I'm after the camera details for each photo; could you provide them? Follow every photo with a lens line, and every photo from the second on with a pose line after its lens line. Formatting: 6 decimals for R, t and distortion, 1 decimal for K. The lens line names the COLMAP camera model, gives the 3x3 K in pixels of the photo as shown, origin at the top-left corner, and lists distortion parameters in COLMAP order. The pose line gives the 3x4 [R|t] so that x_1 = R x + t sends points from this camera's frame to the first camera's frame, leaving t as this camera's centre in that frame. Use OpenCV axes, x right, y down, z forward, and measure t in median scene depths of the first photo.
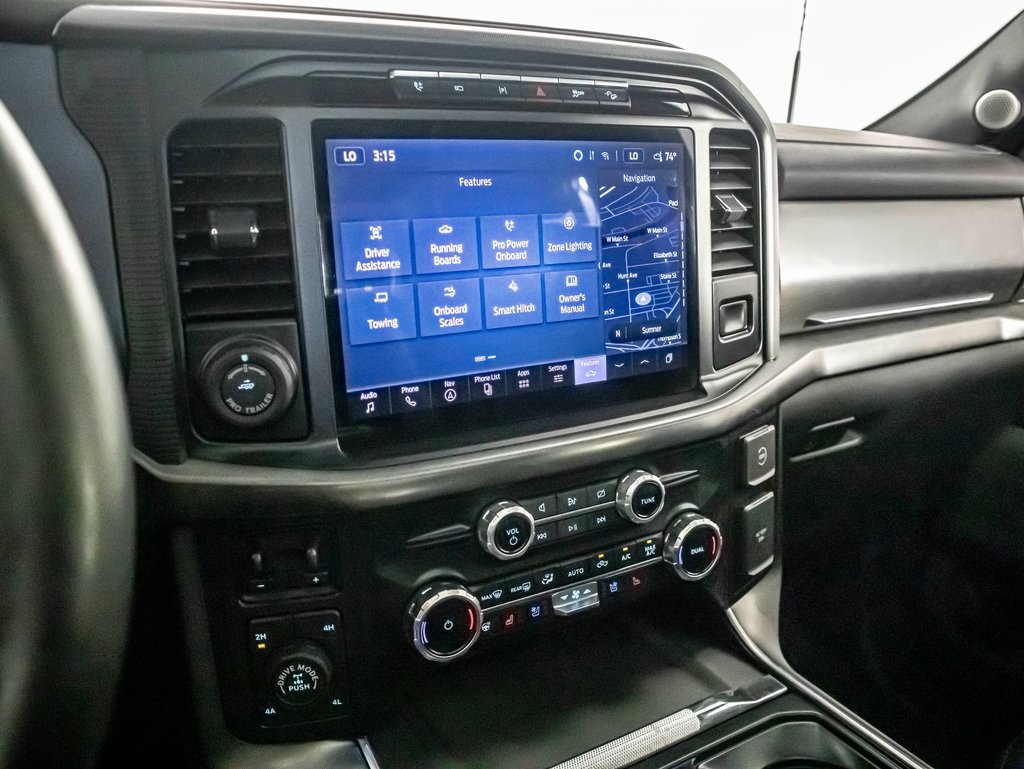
lens RADIAL K [[797.4, 0, 512.0], [0, 797.4, 384.5], [0, 0, 1]] dist [-0.107367, 0.064940]
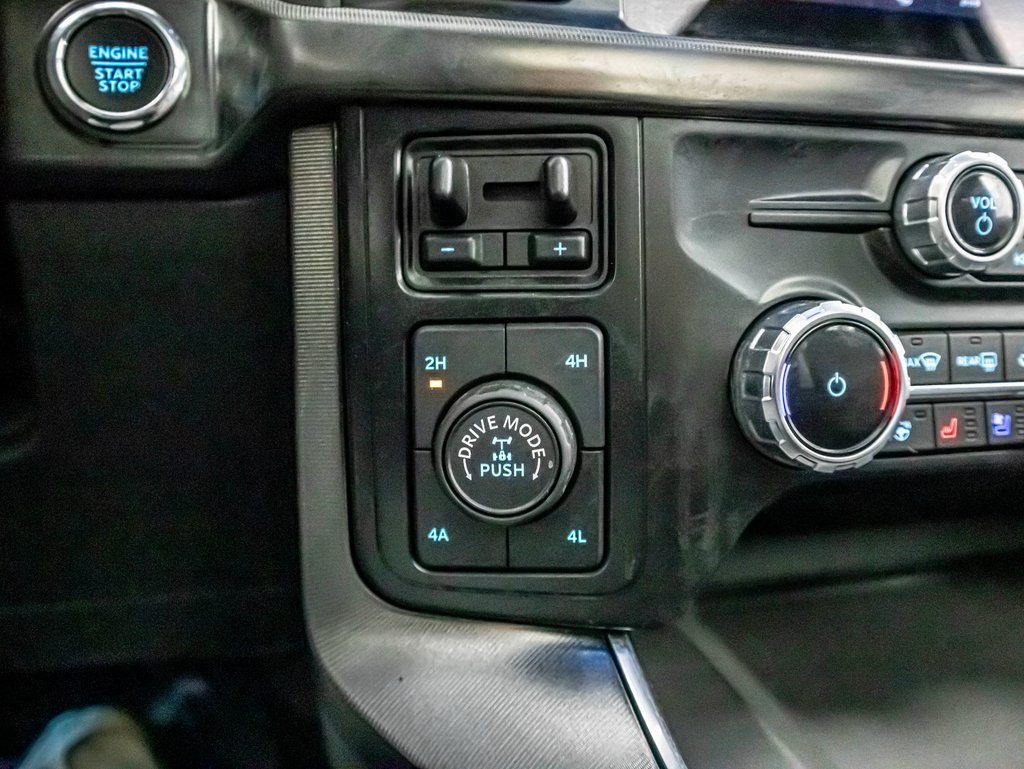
lens RADIAL K [[797.4, 0, 512.0], [0, 797.4, 384.5], [0, 0, 1]] dist [-0.107367, 0.064940]
pose [[0.956930, 0.055674, -0.284930, -0.114624], [-0.084372, 0.992411, -0.089449, 0.316644], [0.277787, 0.109636, 0.954366, 0.460569]]
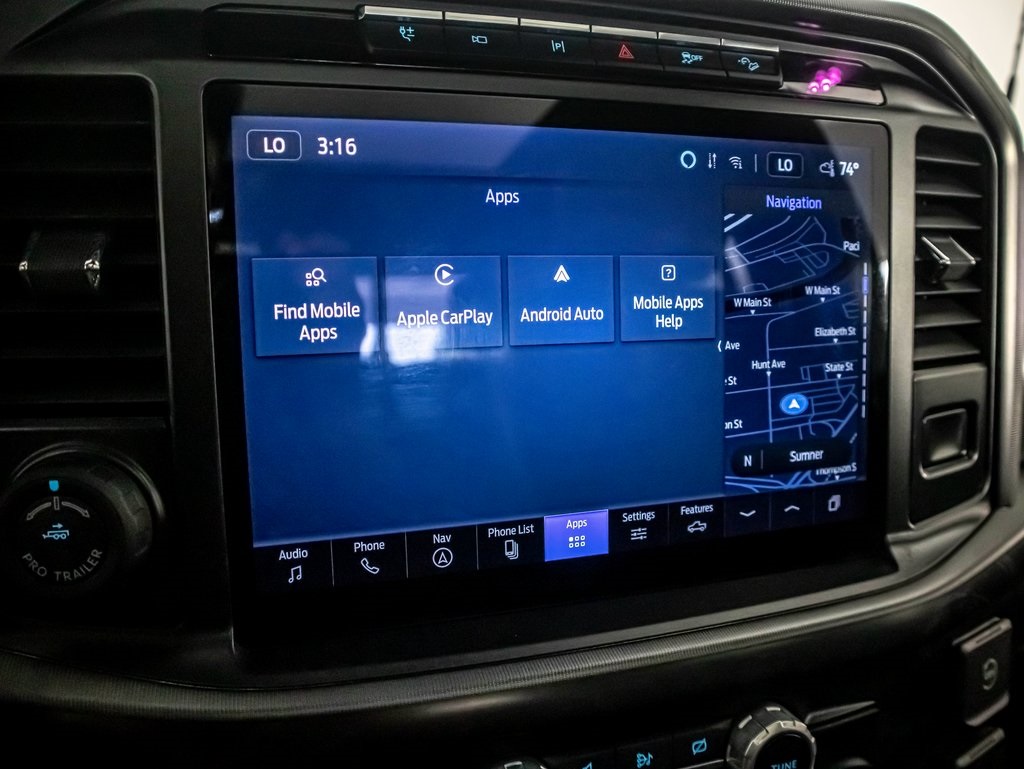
lens RADIAL K [[797.4, 0, 512.0], [0, 797.4, 384.5], [0, 0, 1]] dist [-0.107367, 0.064940]
pose [[0.981931, 0.047833, -0.183096, 0.068690], [-0.062434, 0.995240, -0.074829, -0.068494], [0.178645, 0.084908, 0.980243, 0.403977]]
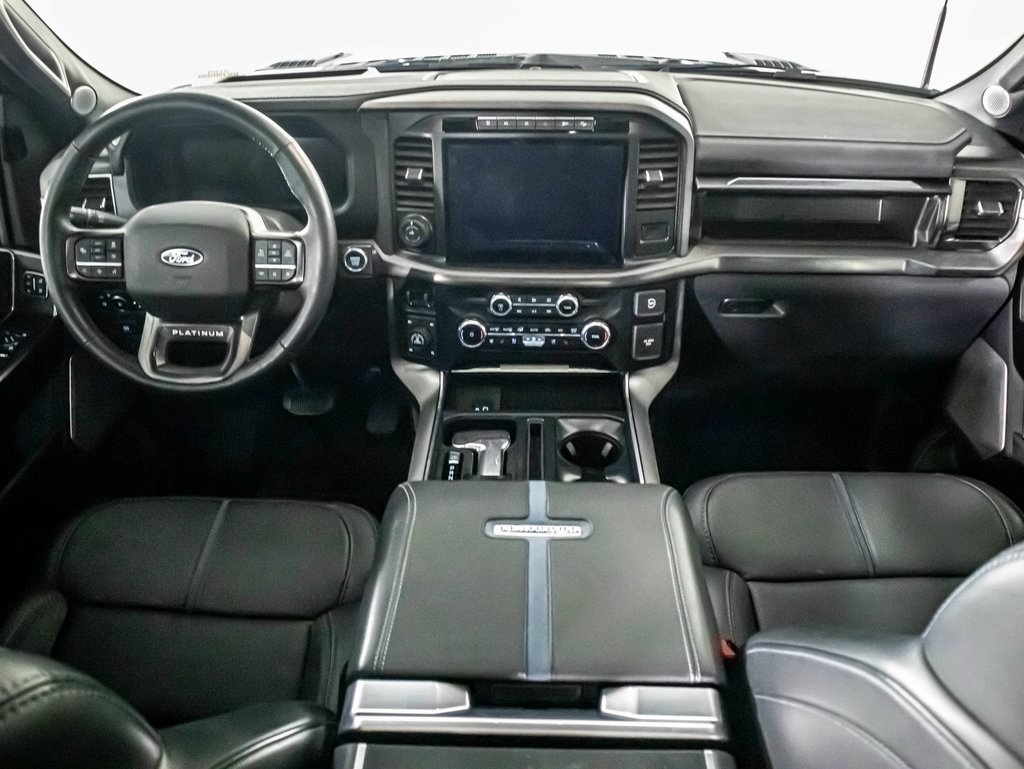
lens RADIAL K [[815.4, 0, 512.0], [0, 815.4, 384.5], [0, 0, 1]] dist [-0.124102, 0.081778]
pose [[0.855358, 0.261824, -0.447003, 1.139485], [-0.139262, 0.947330, 0.288396, -0.299441], [0.498968, -0.184431, 0.846768, -1.115657]]
